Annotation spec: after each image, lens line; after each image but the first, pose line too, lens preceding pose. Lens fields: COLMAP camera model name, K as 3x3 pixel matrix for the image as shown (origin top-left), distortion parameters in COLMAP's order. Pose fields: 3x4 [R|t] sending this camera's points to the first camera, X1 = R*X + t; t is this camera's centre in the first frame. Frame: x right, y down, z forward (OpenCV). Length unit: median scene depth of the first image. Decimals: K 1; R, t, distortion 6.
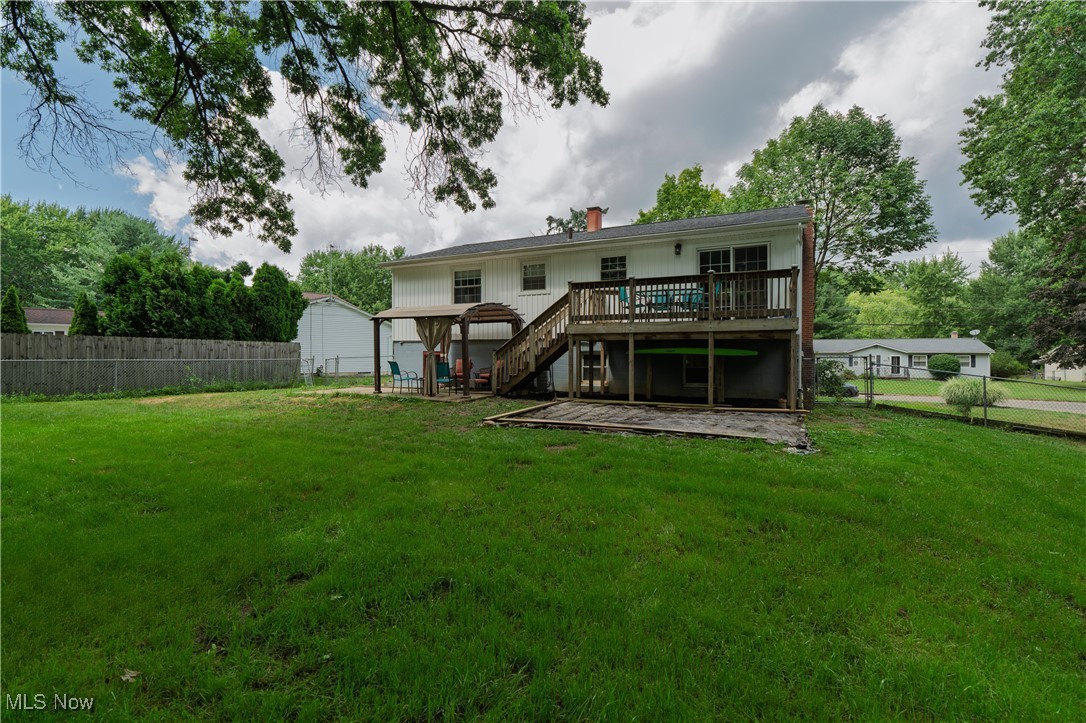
lens RADIAL K [[498.0, 0, 535.6], [0, 498.0, 358.2], [0, 0, 1]] dist [-0.008246, 0.002094]
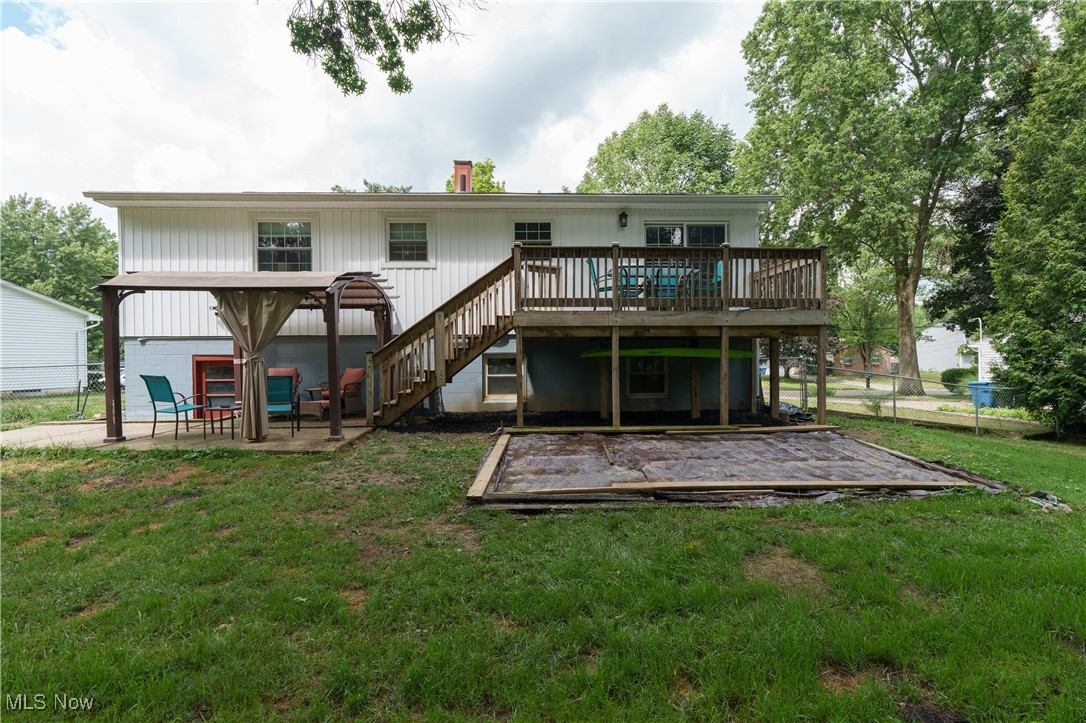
lens RADIAL K [[498.0, 0, 550.7], [0, 498.0, 361.1], [0, 0, 1]] dist [-0.008246, 0.002094]
pose [[0.874263, -0.012891, 0.485282, -0.189460], [0.011182, 0.999917, 0.006415, -0.007289], [-0.485324, -0.000182, 0.874334, 0.389329]]
